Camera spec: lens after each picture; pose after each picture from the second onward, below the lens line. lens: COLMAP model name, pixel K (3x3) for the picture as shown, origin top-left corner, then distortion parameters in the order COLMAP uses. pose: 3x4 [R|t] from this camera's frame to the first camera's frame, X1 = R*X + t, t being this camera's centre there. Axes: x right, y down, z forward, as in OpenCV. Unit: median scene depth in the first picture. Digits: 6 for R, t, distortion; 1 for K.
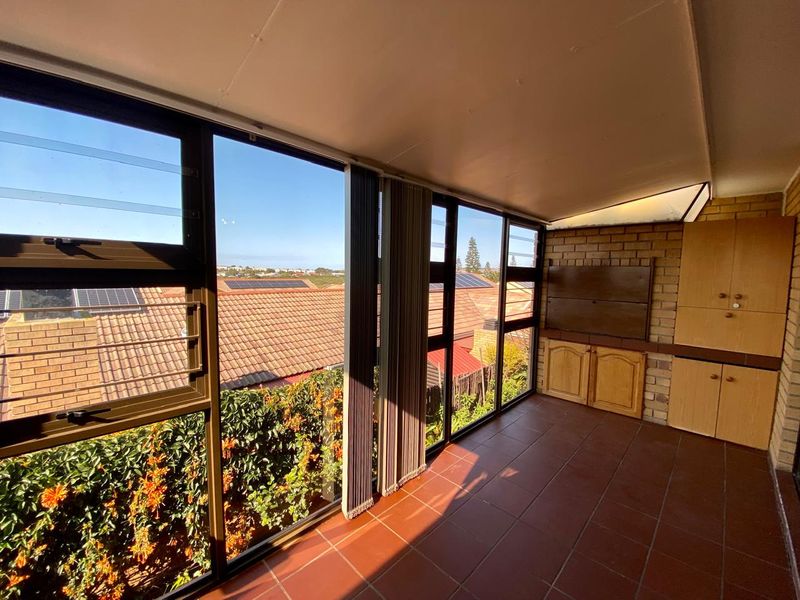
lens RADIAL K [[332.3, 0, 396.6], [0, 332.3, 299.0], [0, 0, 1]] dist [0.002083, -0.001216]
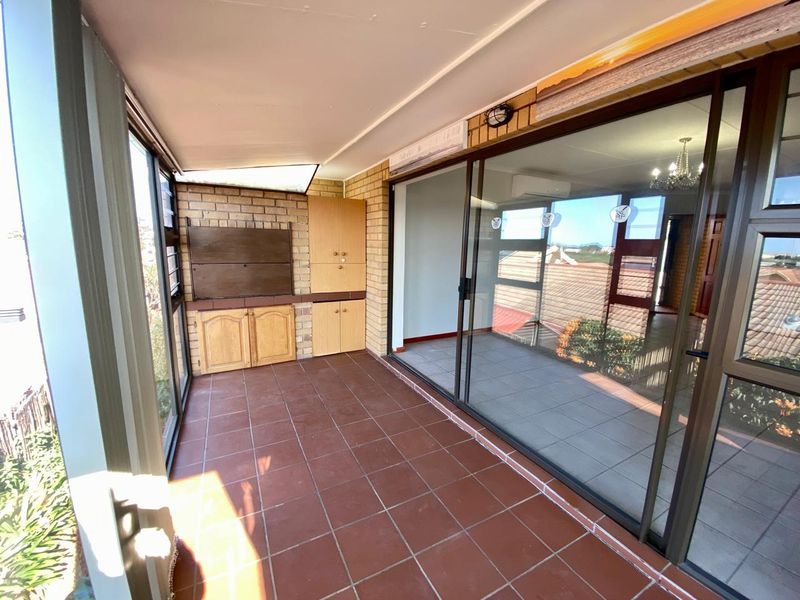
lens RADIAL K [[332.3, 0, 399.6], [0, 332.3, 299.7], [0, 0, 1]] dist [0.002083, -0.001216]
pose [[0.270456, -0.184241, 0.944939, -0.259145], [0.054322, 0.982874, 0.176090, -0.042973], [-0.961199, 0.003707, 0.275832, 0.308999]]
